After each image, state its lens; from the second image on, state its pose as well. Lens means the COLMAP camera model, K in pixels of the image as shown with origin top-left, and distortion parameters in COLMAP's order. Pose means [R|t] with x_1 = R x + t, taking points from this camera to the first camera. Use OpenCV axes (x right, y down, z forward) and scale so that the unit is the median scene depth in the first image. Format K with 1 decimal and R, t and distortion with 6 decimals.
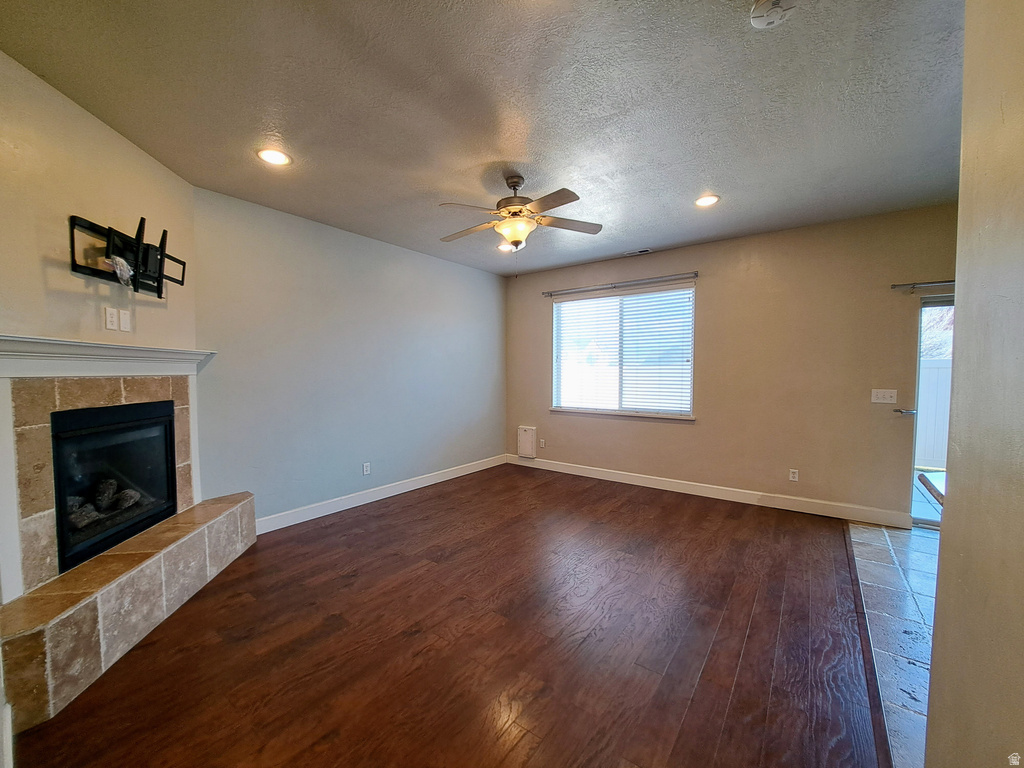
lens RADIAL K [[406.0, 0, 505.7], [0, 406.0, 386.6], [0, 0, 1]] dist [-0.017920, 0.000153]
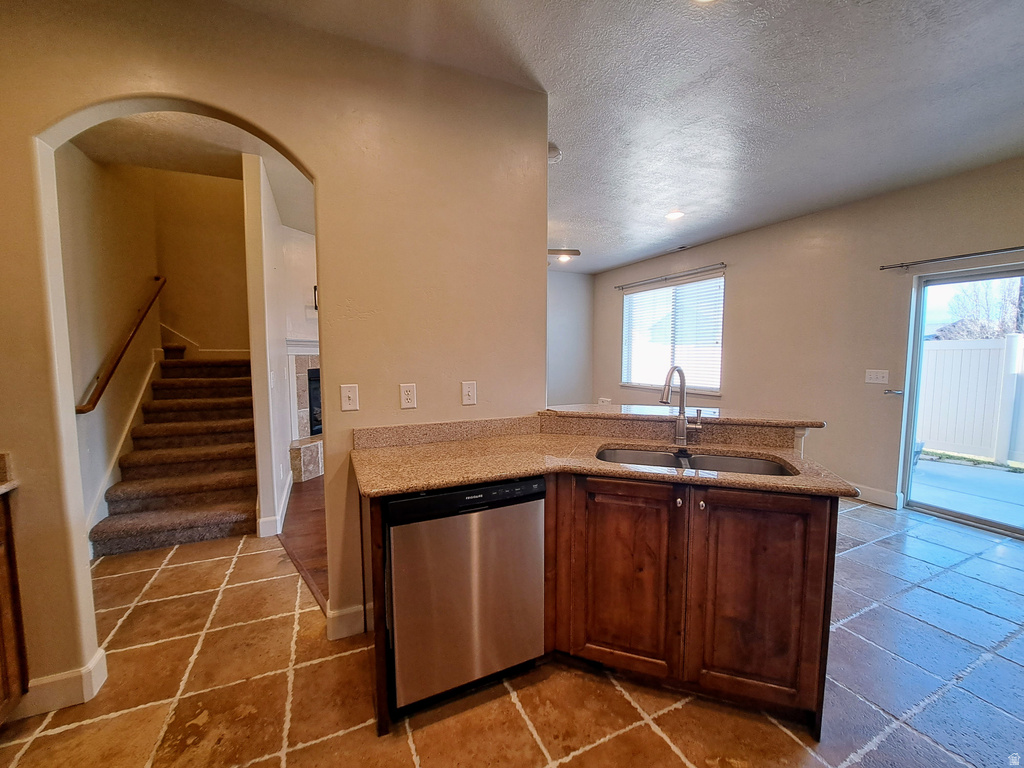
lens RADIAL K [[406.0, 0, 507.5], [0, 406.0, 387.1], [0, 0, 1]] dist [-0.017920, 0.000153]
pose [[0.882928, 0.038075, -0.467963, 0.654168], [-0.017248, 0.998664, 0.048713, 0.018970], [0.469192, -0.034939, 0.882405, -0.368329]]
